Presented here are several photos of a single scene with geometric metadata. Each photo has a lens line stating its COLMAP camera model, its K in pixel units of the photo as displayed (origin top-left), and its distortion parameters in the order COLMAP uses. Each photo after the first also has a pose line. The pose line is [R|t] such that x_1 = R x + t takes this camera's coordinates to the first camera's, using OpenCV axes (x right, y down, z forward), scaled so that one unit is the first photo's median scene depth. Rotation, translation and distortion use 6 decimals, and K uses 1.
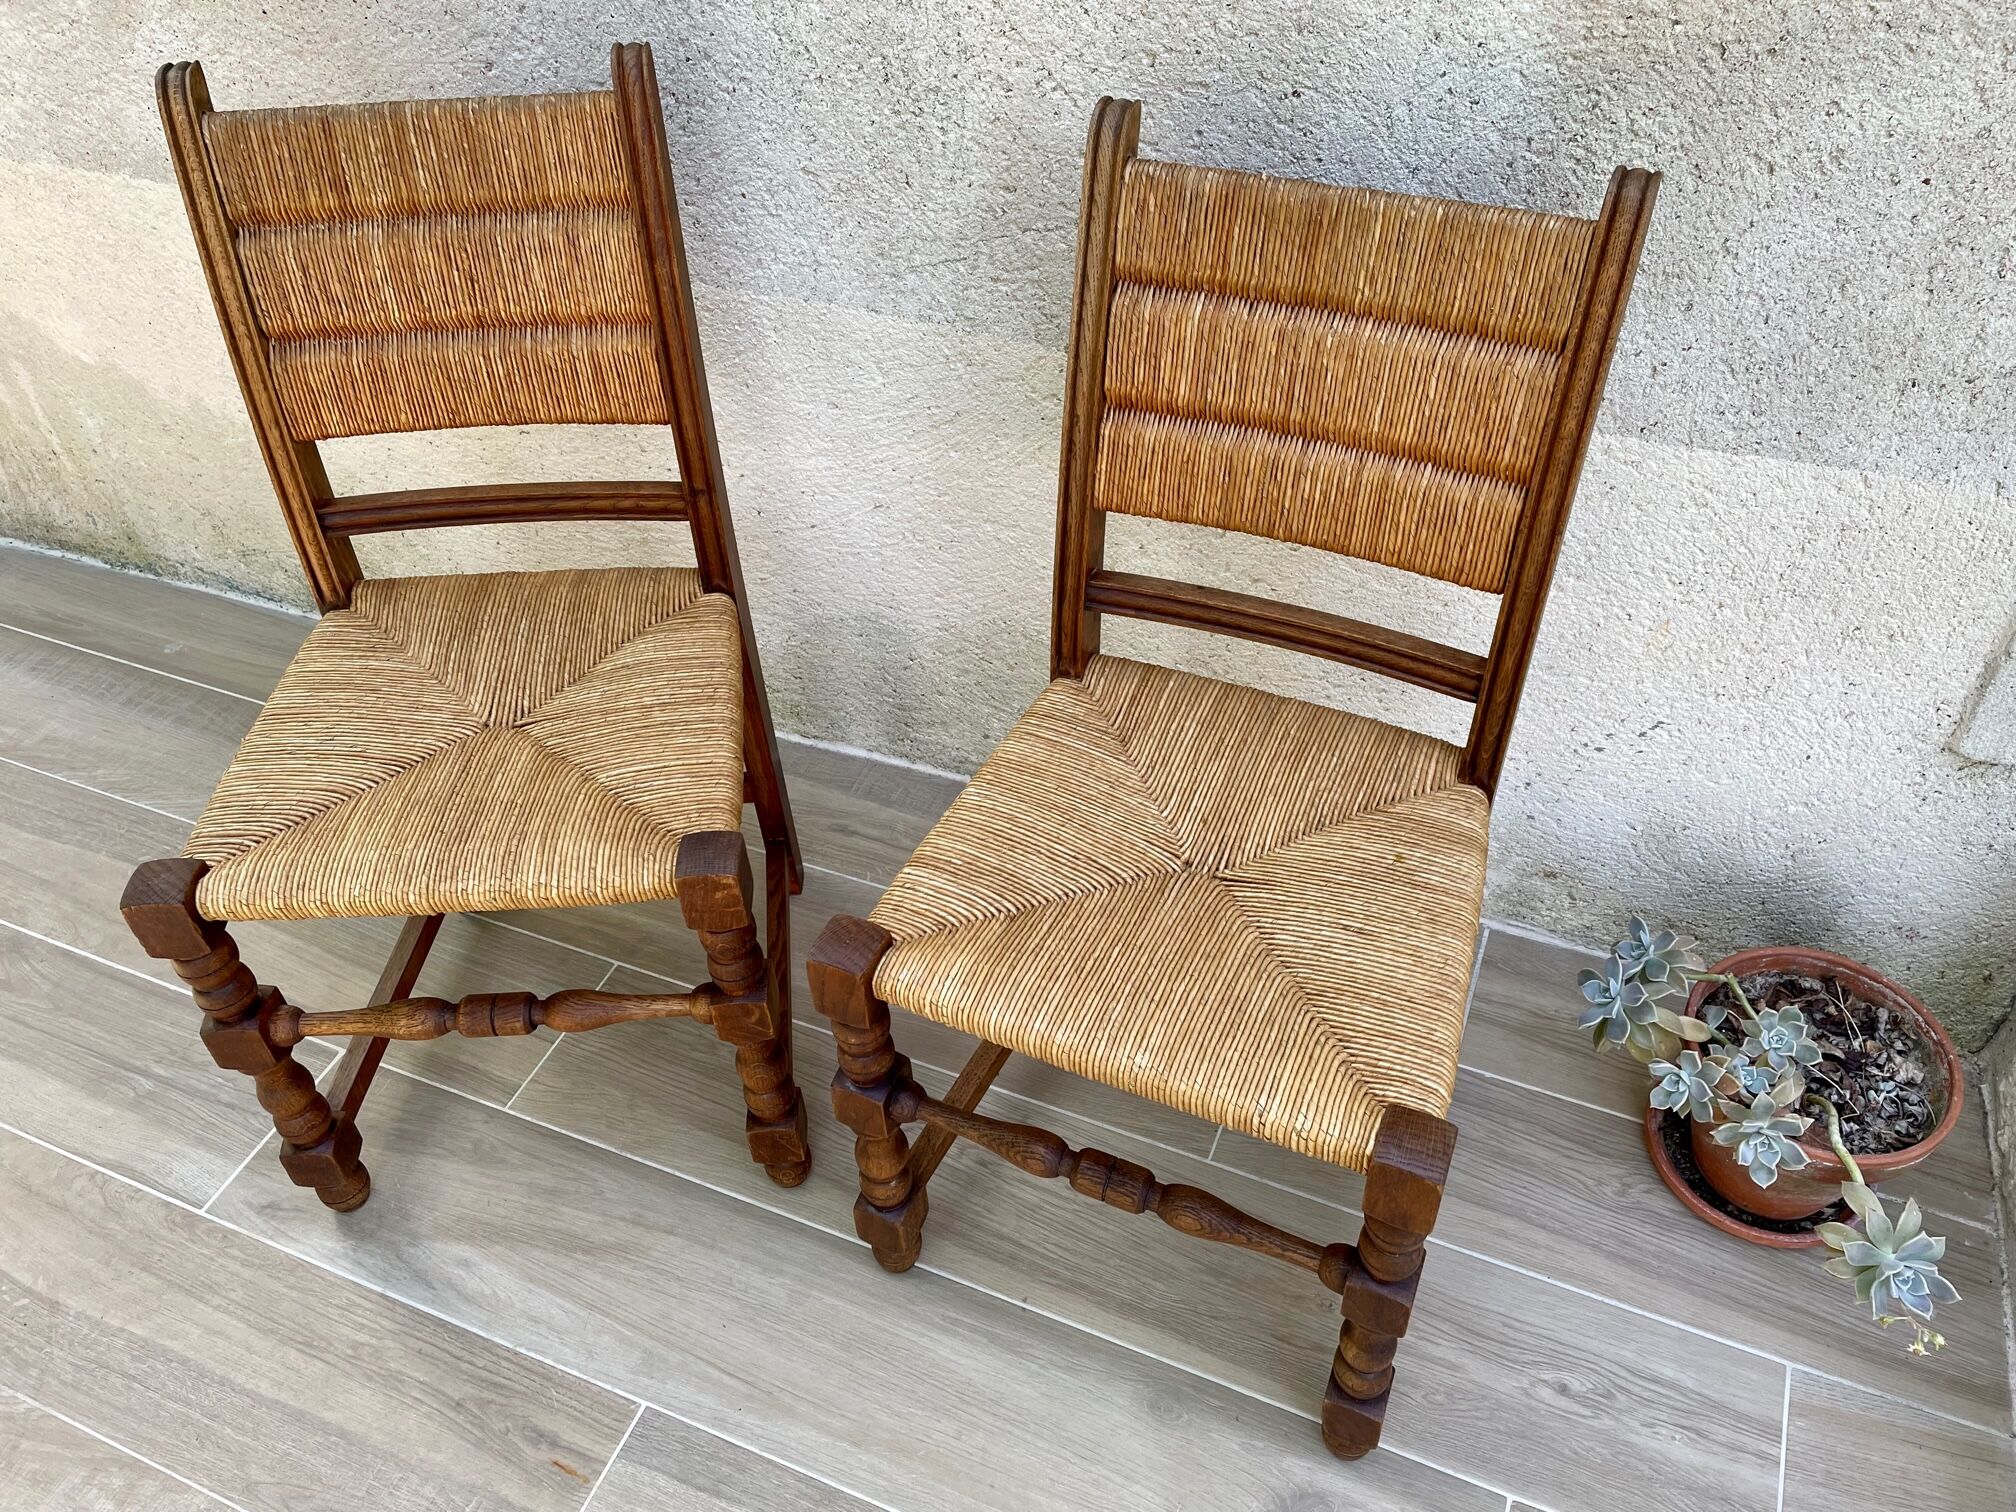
lens RADIAL K [[1522.3, 0, 1031.3], [0, 1522.3, 738.0], [0, 0, 1]] dist [0.085941, -0.113119]
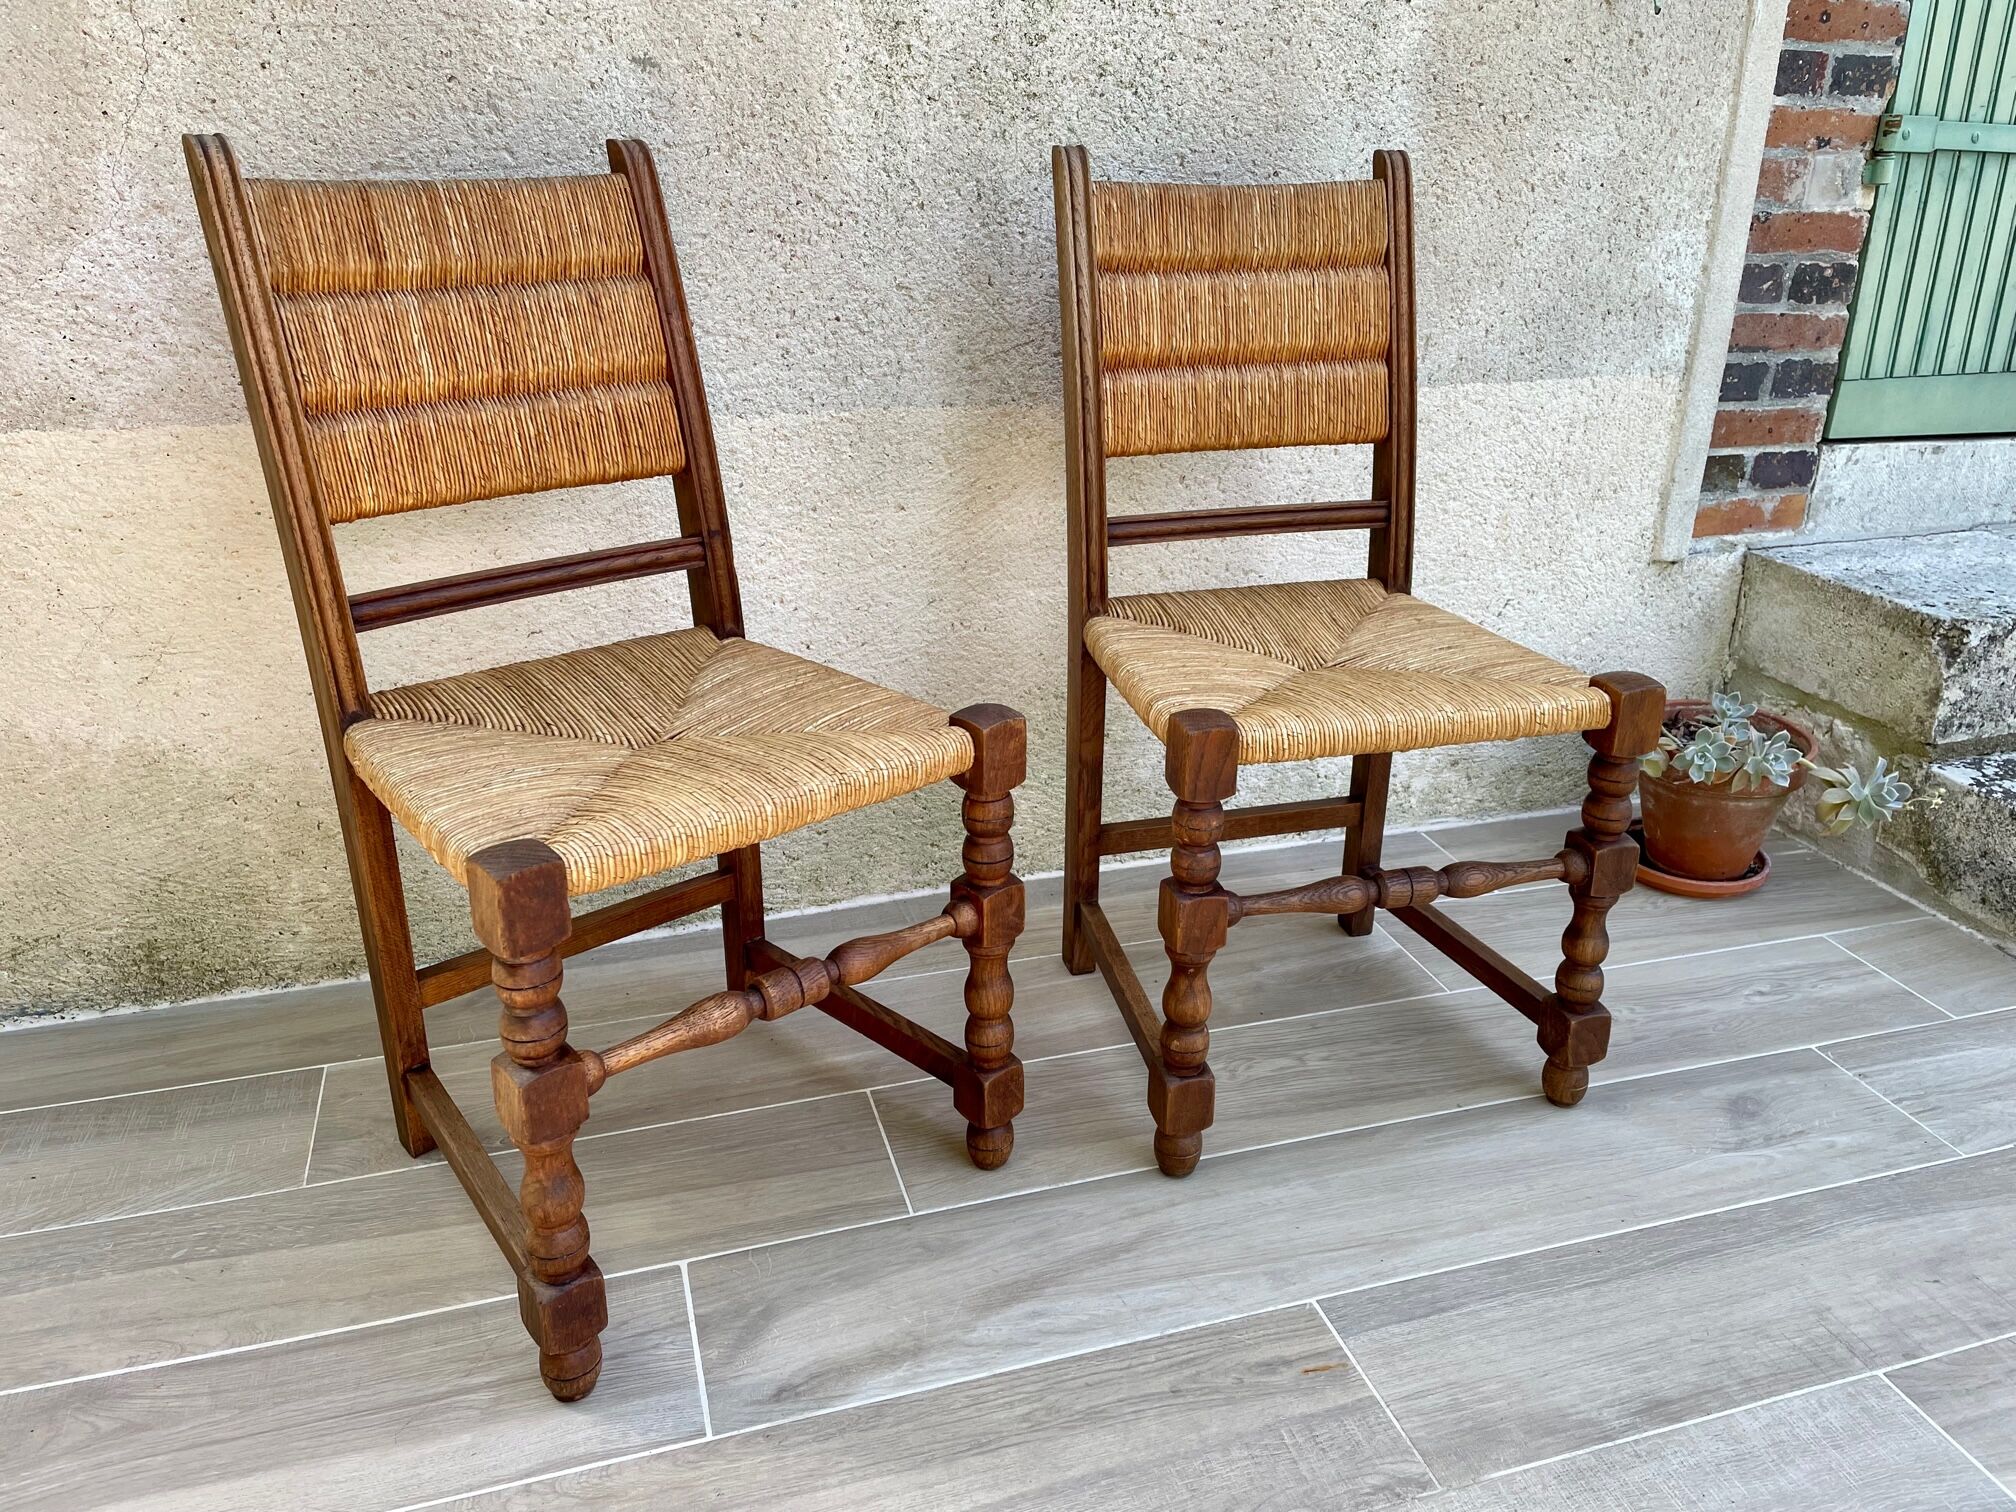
lens RADIAL K [[1517.8, 0, 1039.6], [0, 1517.8, 737.2], [0, 0, 1]] dist [0.088040, -0.115975]
pose [[0.762694, -0.201049, 0.614717, -0.912139], [0.413327, 0.882557, -0.224176, 0.265930], [-0.497452, 0.425057, 0.756219, 0.205633]]
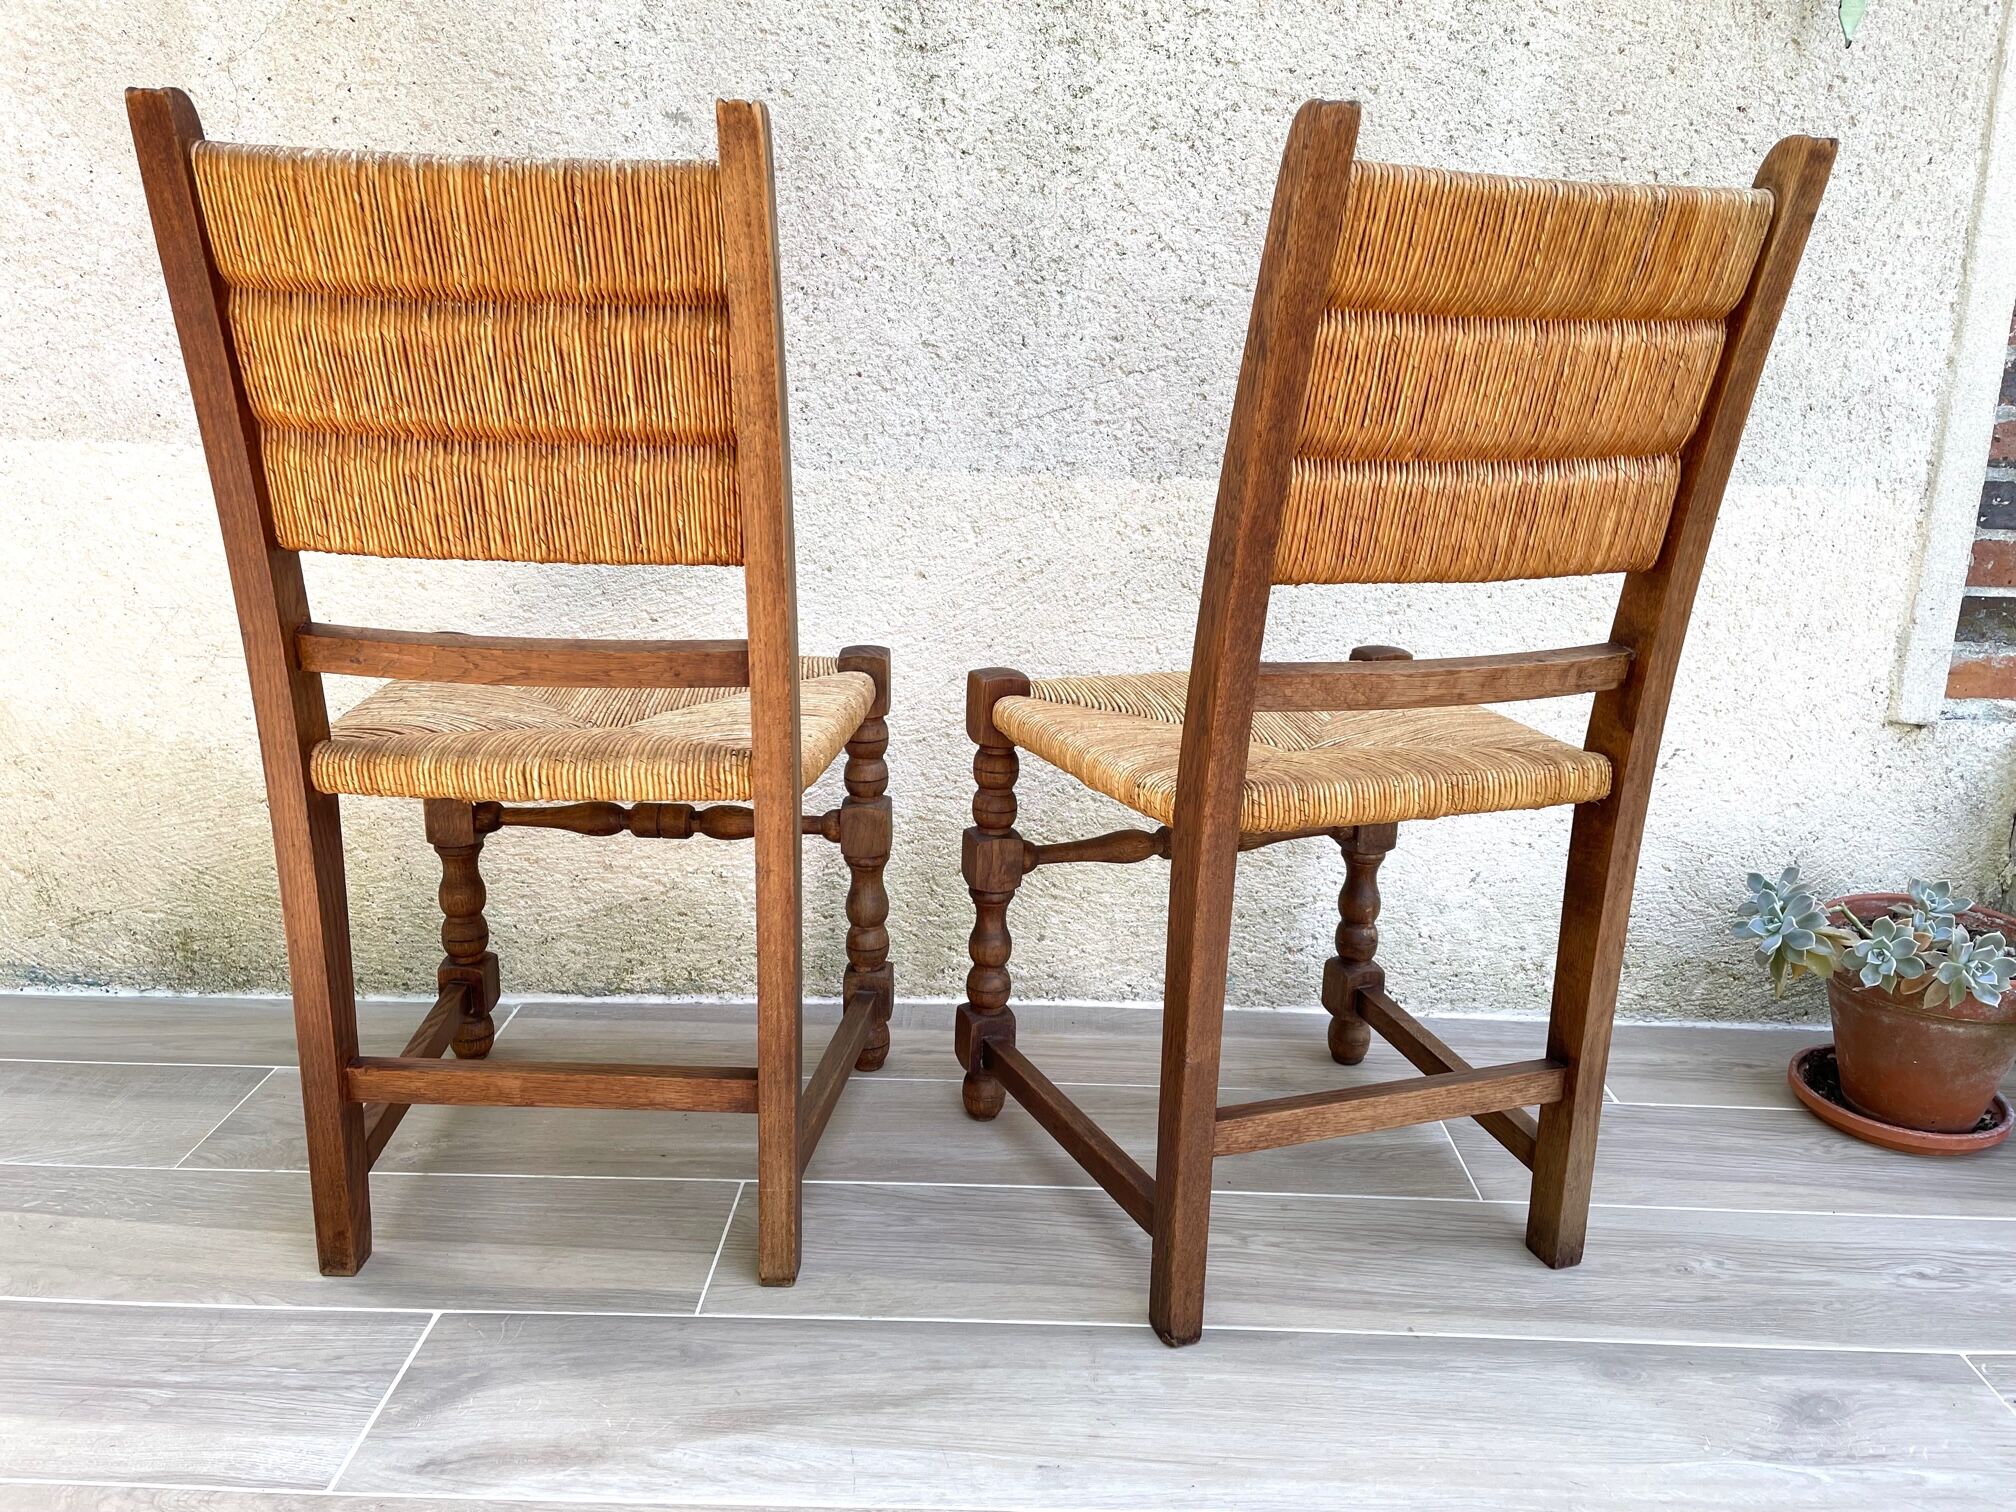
lens RADIAL K [[1521.3, 0, 1019.5], [0, 1521.3, 744.4], [0, 0, 1]] dist [0.088608, -0.115619]
pose [[0.927380, -0.047018, 0.371154, -0.548999], [0.218319, 0.873649, -0.434827, 0.428624], [-0.303813, 0.484280, 0.820469, 0.193751]]
